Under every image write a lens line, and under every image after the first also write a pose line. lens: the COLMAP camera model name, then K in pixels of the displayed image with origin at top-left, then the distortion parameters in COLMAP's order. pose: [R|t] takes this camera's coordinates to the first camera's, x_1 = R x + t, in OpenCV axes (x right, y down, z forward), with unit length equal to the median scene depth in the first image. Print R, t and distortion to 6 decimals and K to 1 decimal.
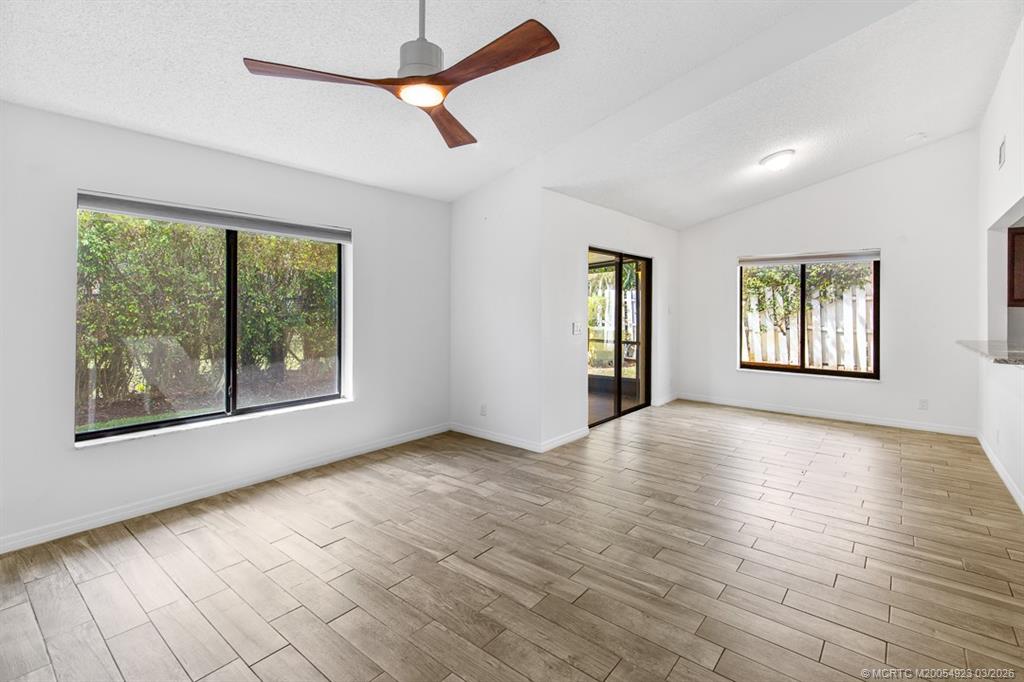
lens RADIAL K [[500.3, 0, 501.4], [0, 500.3, 309.6], [0, 0, 1]] dist [0.034318, -0.001121]
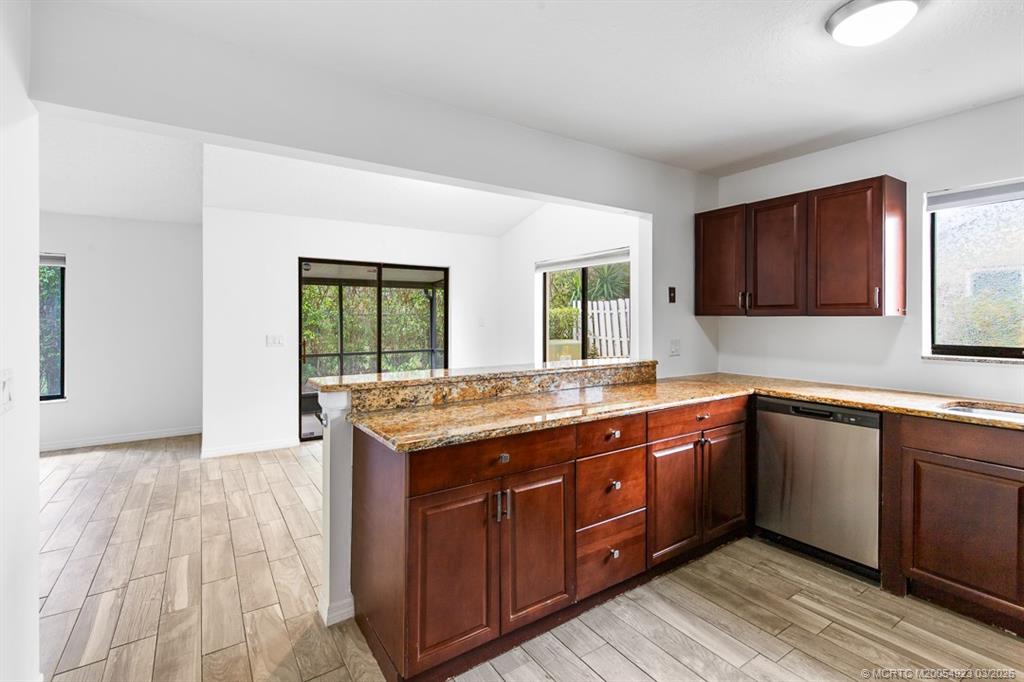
lens RADIAL K [[492.9, 0, 504.6], [0, 492.9, 316.2], [0, 0, 1]] dist [0.001181, 0.001381]
pose [[0.952285, -0.009438, -0.305064, 0.722179], [0.005487, 0.999890, -0.013805, 0.004284], [0.305161, 0.011473, 0.952232, 0.156752]]
